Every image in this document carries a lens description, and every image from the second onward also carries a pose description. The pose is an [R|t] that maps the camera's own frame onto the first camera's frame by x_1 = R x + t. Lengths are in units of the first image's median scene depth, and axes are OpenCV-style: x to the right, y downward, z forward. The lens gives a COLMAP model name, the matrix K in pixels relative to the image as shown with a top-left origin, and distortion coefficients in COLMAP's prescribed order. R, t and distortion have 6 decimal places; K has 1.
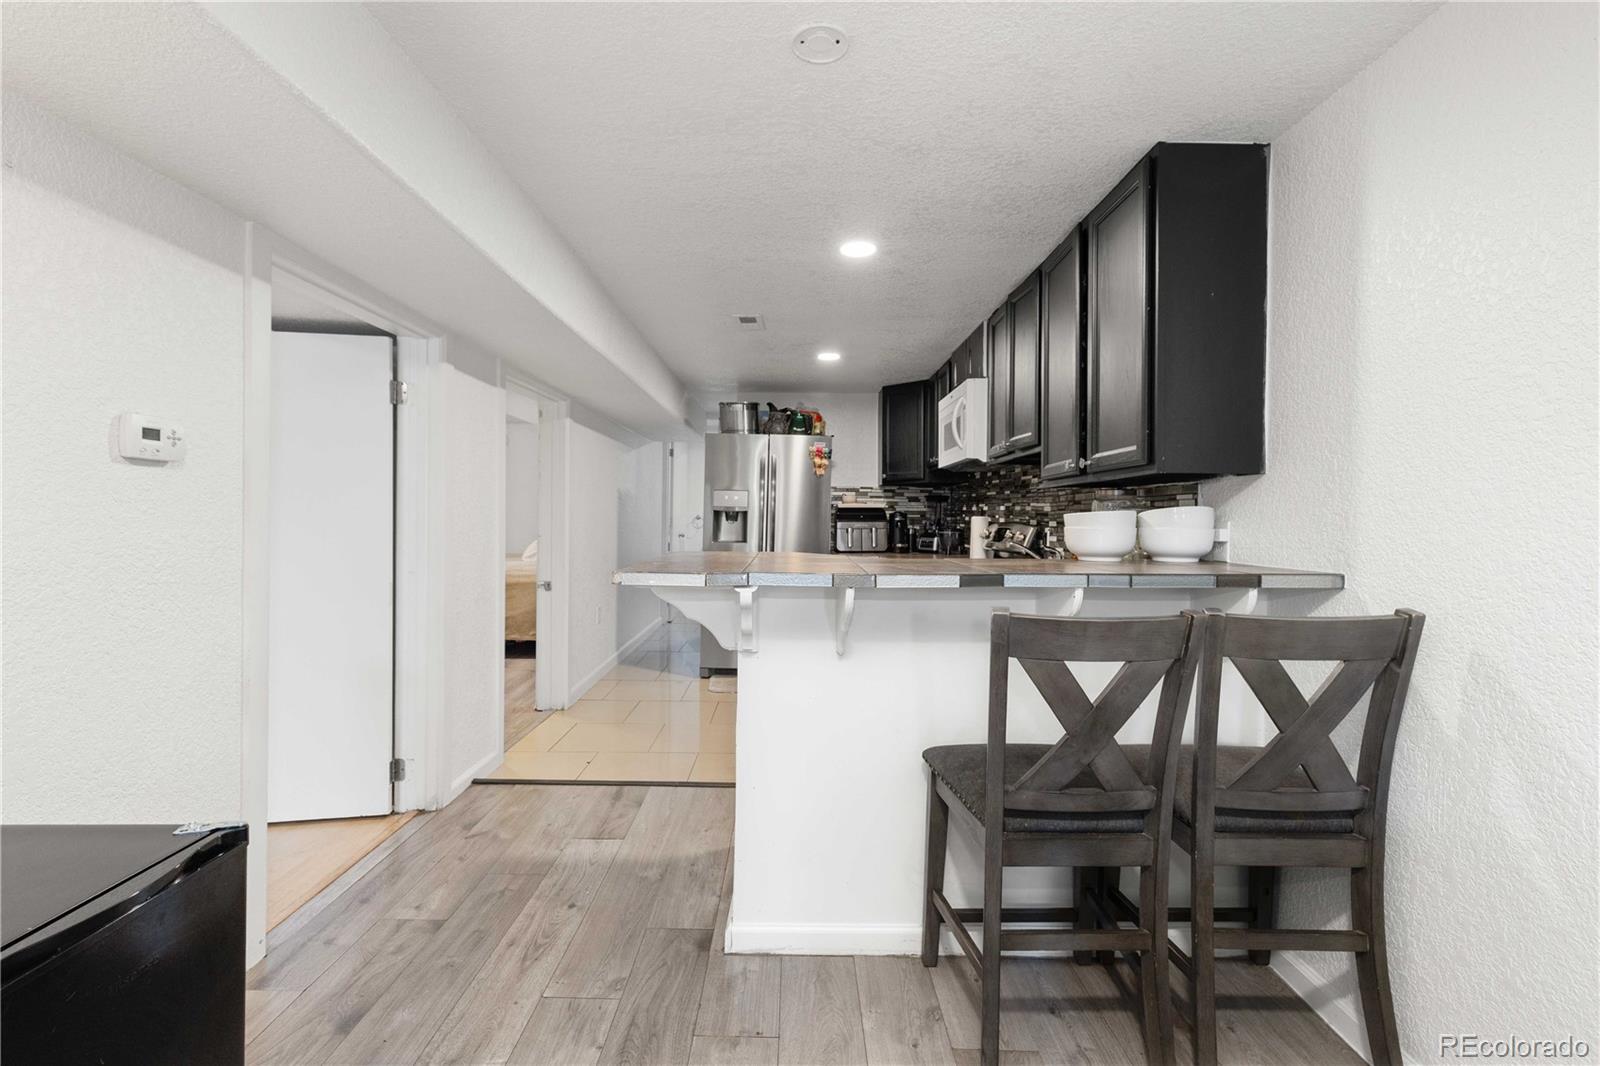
lens RADIAL K [[732.6, 0, 790.8], [0, 732.6, 519.3], [0, 0, 1]] dist [0.003862, 0.000969]
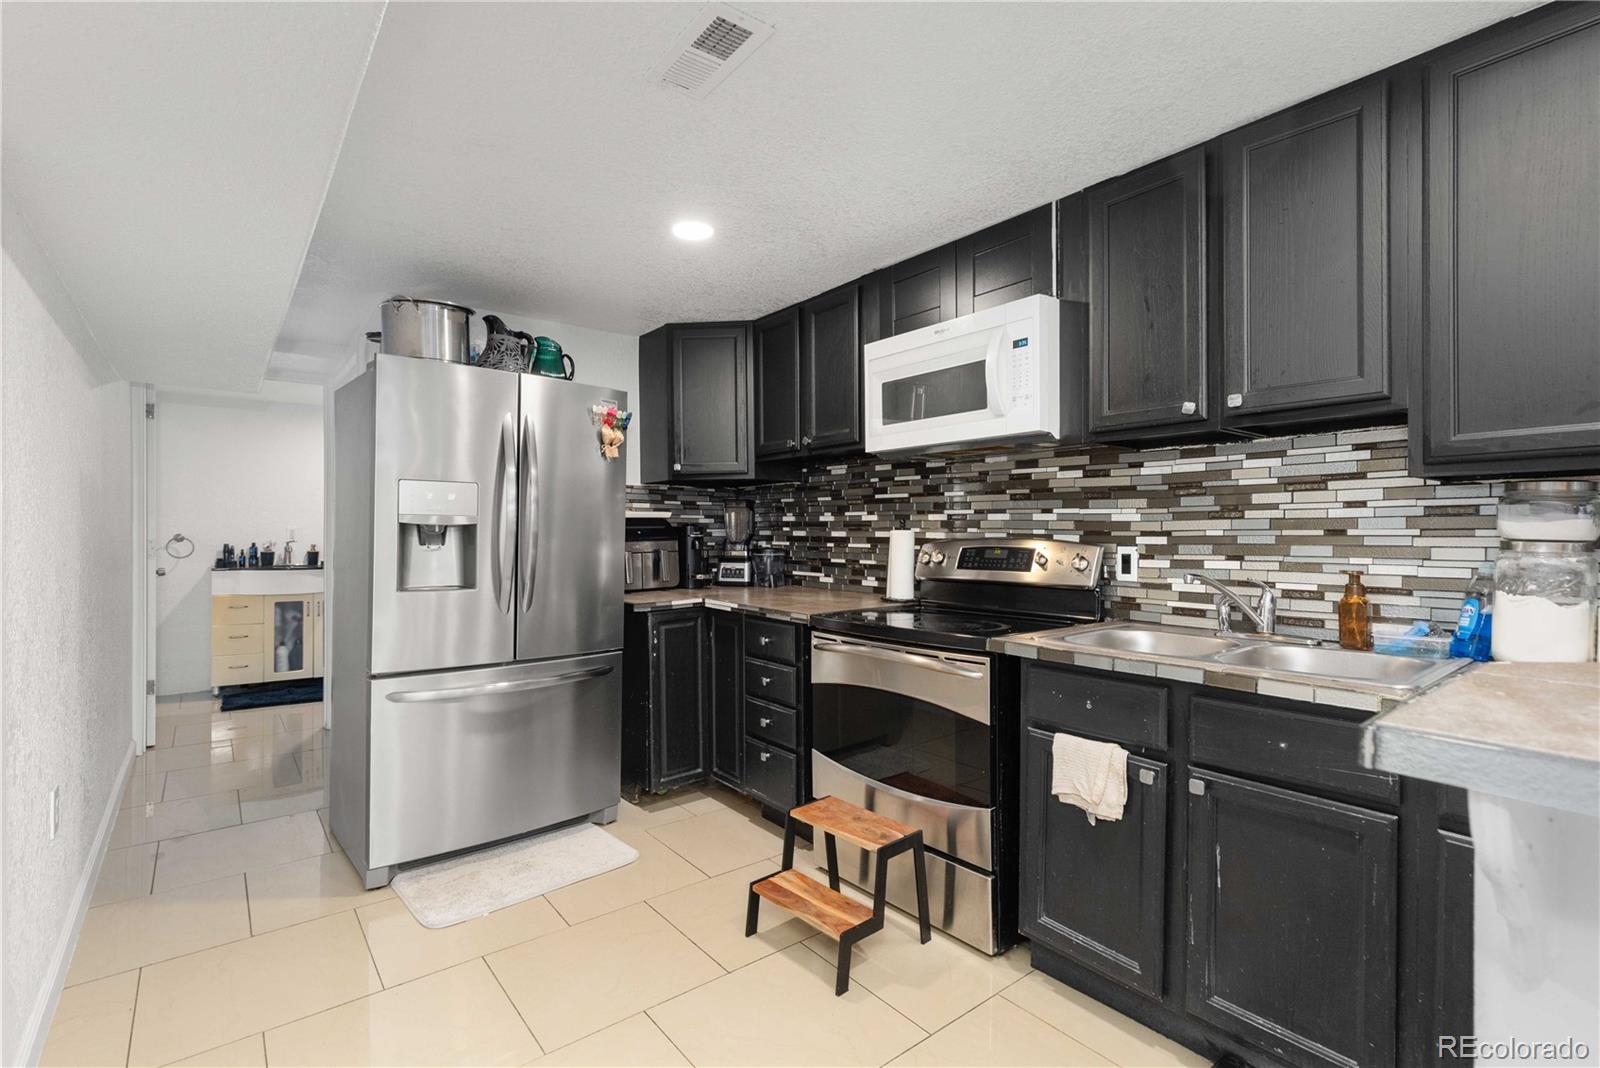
lens RADIAL K [[732.6, 0, 802.0], [0, 732.6, 537.1], [0, 0, 1]] dist [0.003862, 0.000969]
pose [[0.778303, -0.012896, 0.627756, -0.186971], [0.006208, 0.999898, 0.012843, -0.007010], [-0.627858, -0.006099, 0.778304, 0.458134]]
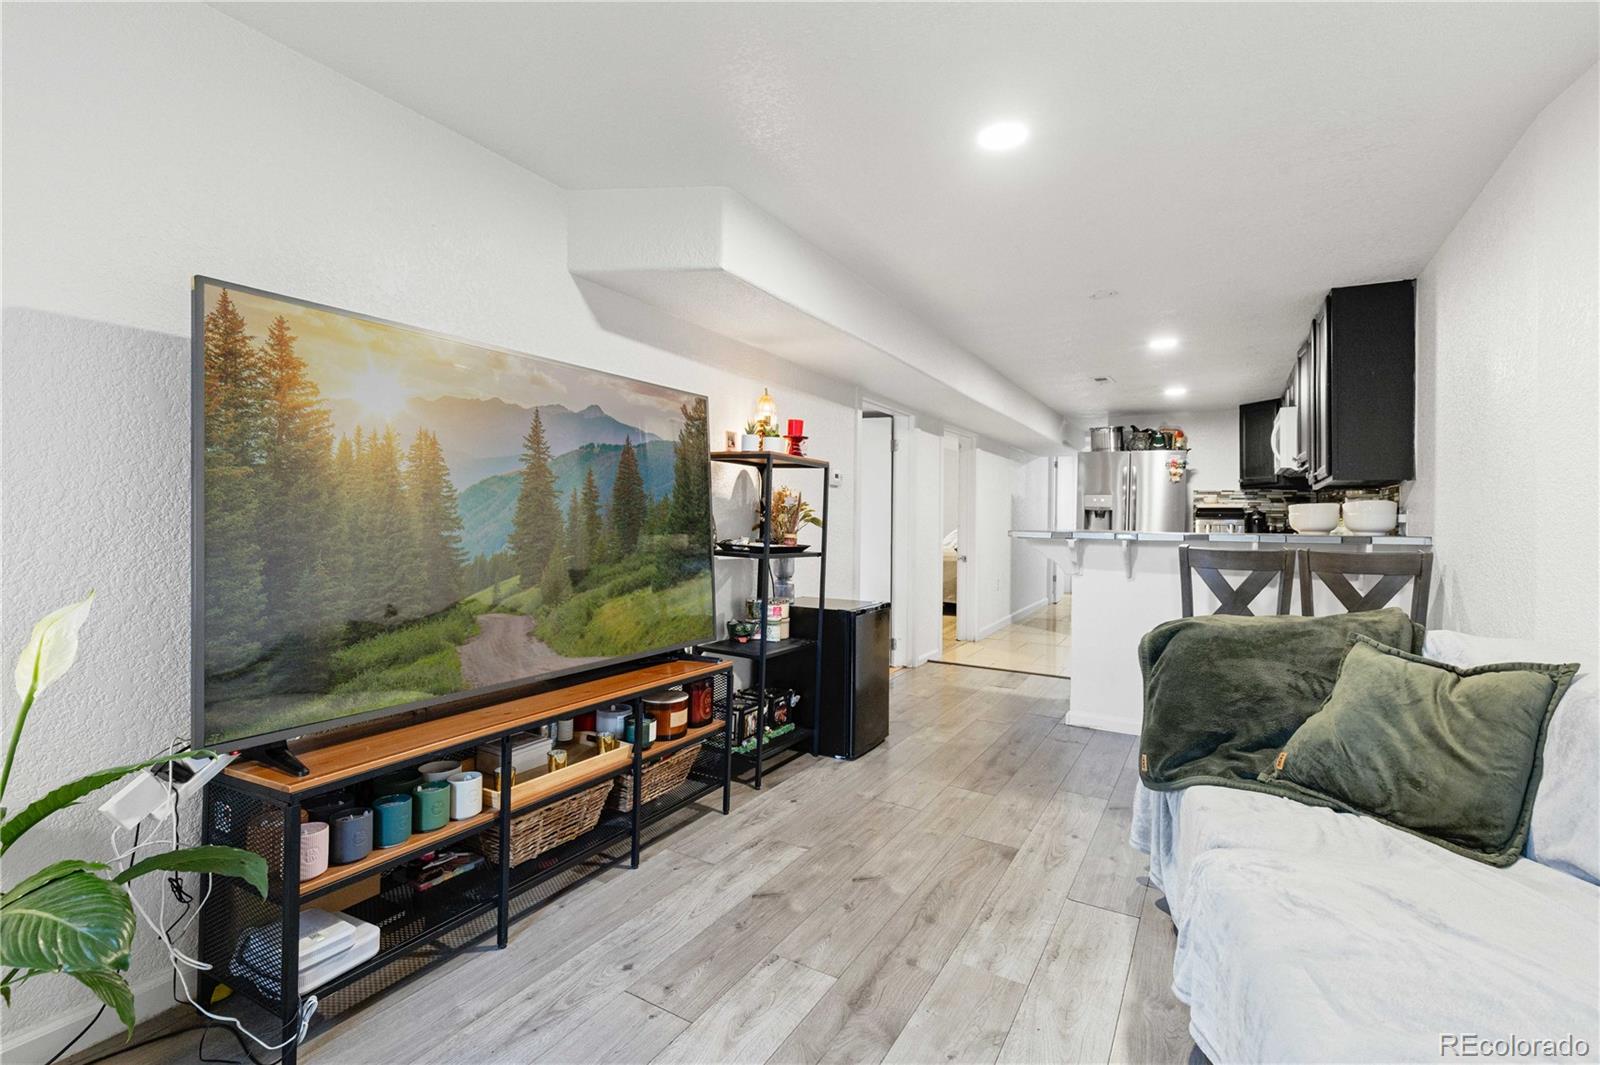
lens RADIAL K [[732.6, 0, 783.2], [0, 732.6, 499.1], [0, 0, 1]] dist [0.003862, 0.000969]
pose [[0.860062, -0.008780, -0.510114, 0.097929], [-0.009431, 0.999407, -0.033103, 0.017119], [0.510102, 0.033281, 0.859470, -0.406240]]
